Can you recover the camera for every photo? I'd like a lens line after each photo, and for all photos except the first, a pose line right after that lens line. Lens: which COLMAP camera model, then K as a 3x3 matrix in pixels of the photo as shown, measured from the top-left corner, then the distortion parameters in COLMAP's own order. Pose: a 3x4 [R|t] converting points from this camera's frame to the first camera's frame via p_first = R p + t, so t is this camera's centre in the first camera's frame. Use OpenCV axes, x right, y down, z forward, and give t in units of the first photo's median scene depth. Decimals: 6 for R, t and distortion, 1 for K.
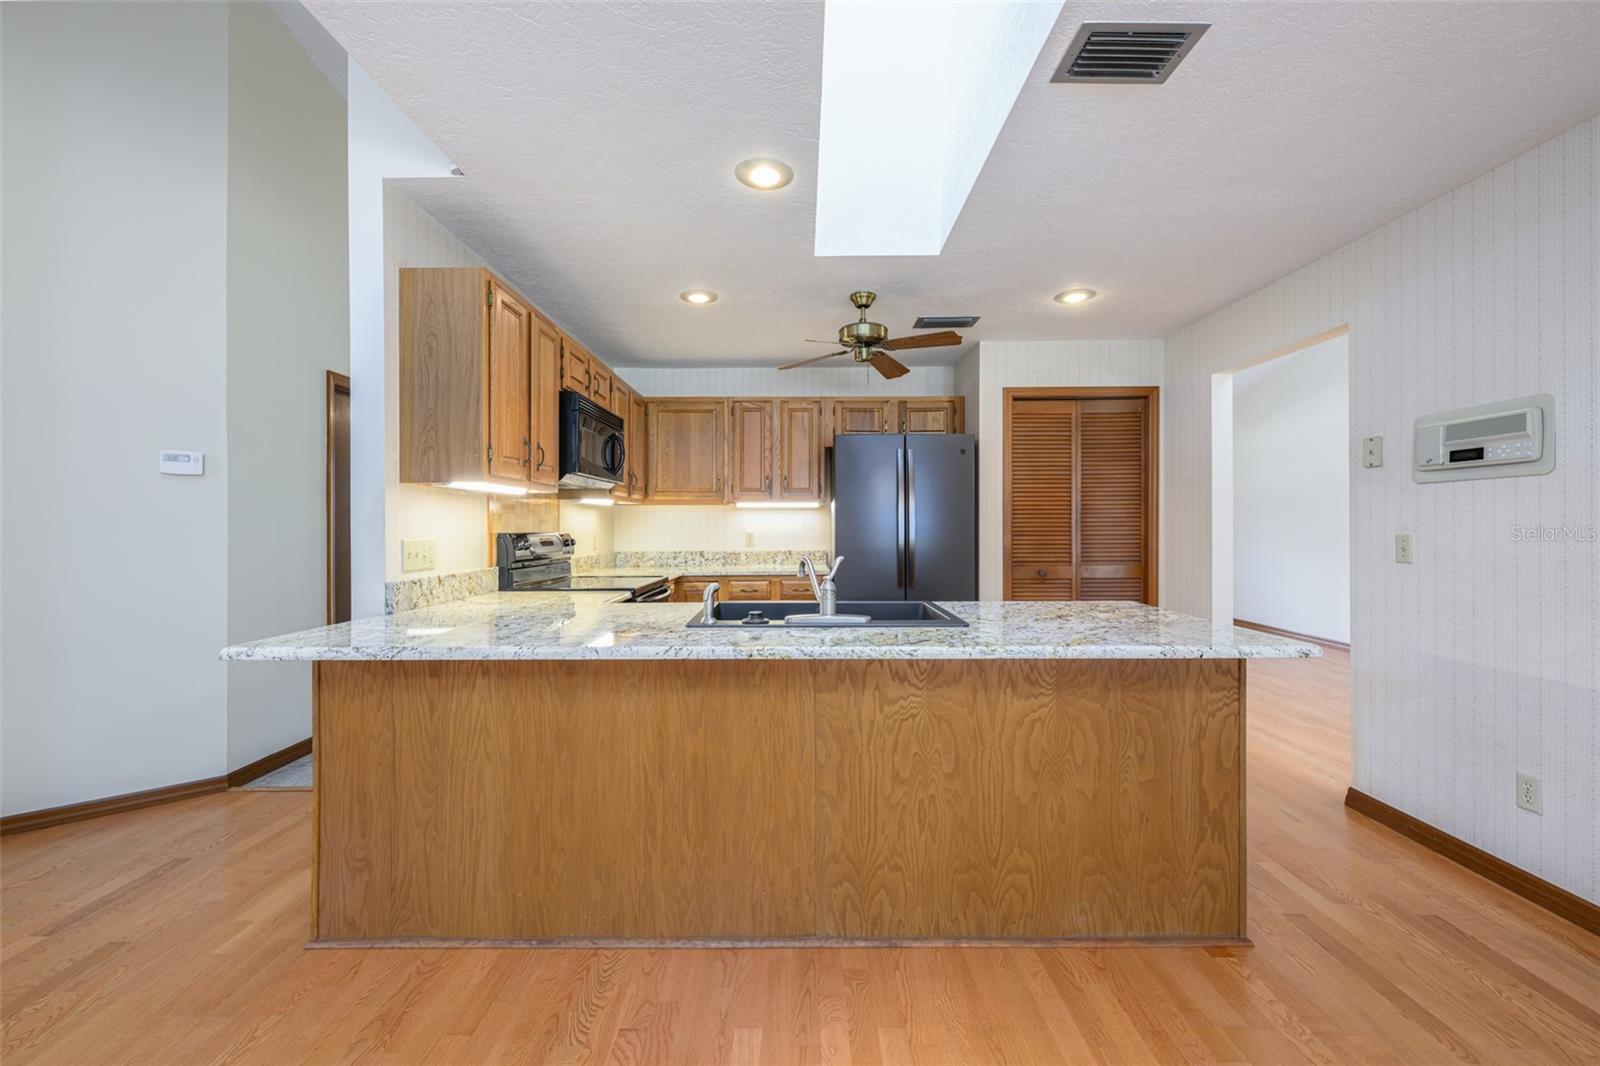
lens RADIAL K [[632.5, 0, 798.2], [0, 632.5, 523.6], [0, 0, 1]] dist [-0.004875, 0.001147]
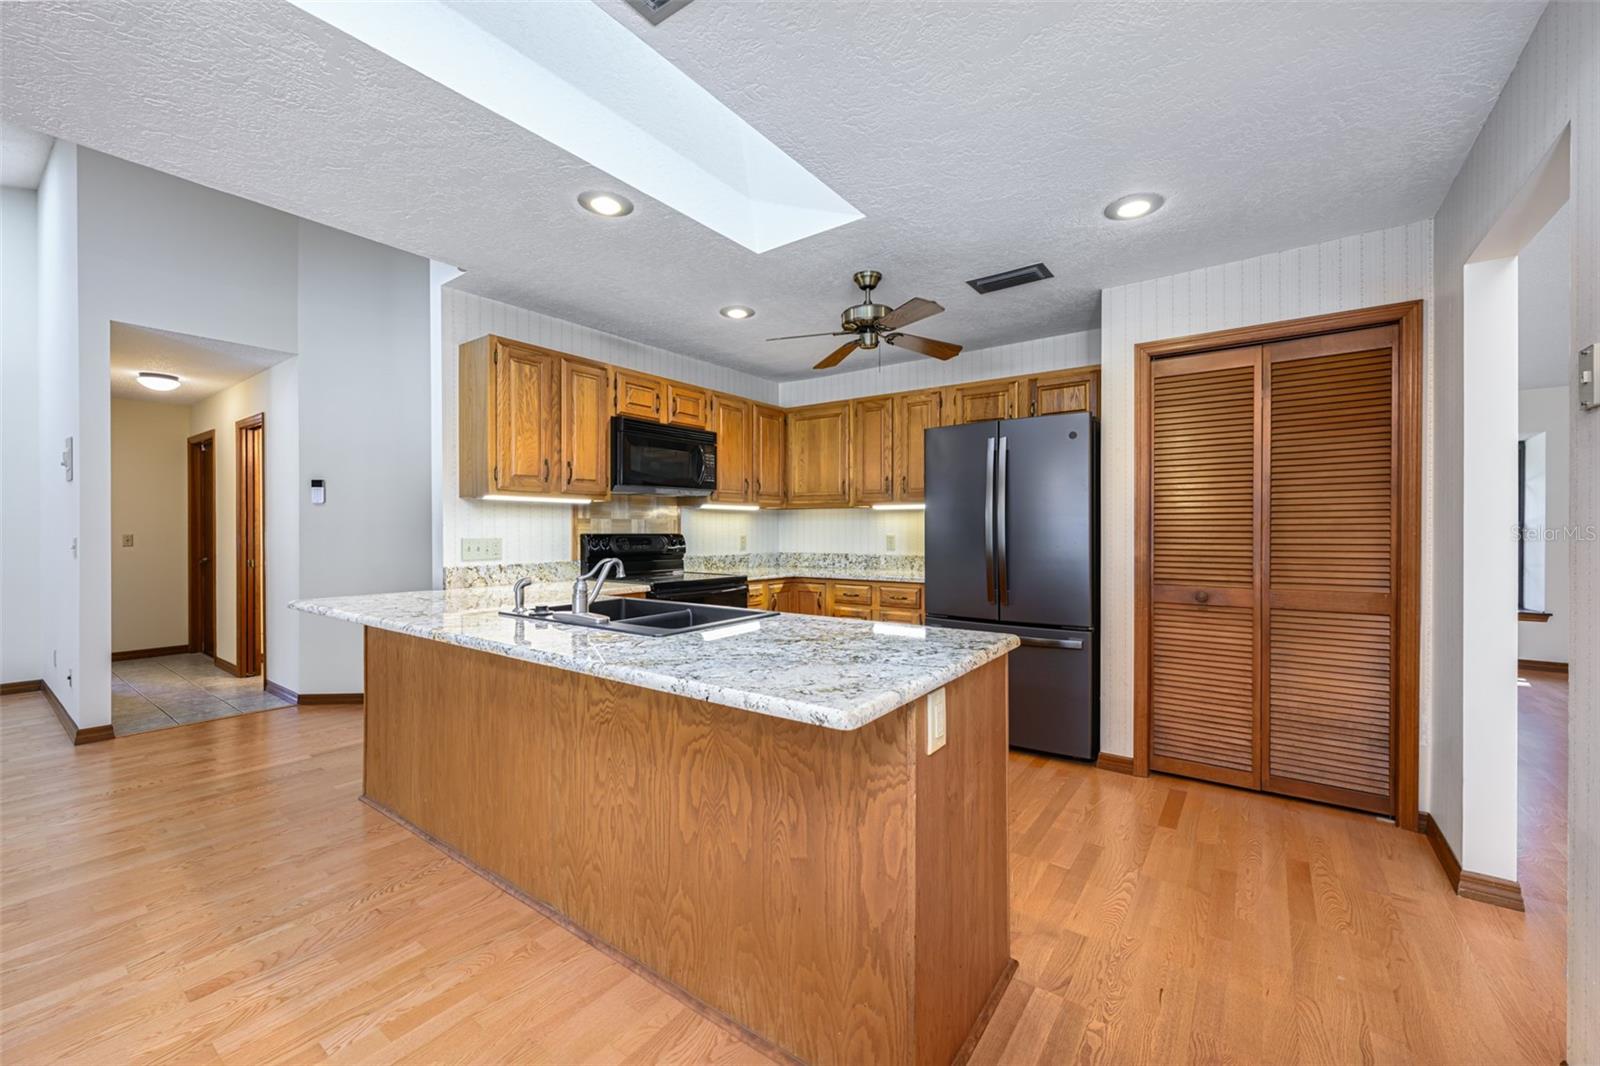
lens RADIAL K [[632.5, 0, 807.6], [0, 632.5, 530.1], [0, 0, 1]] dist [-0.004875, 0.001147]
pose [[0.811878, 0.003865, -0.583814, 0.823249], [-0.000536, 0.999983, 0.005875, -0.000413], [0.583827, -0.004457, 0.811866, 0.308762]]
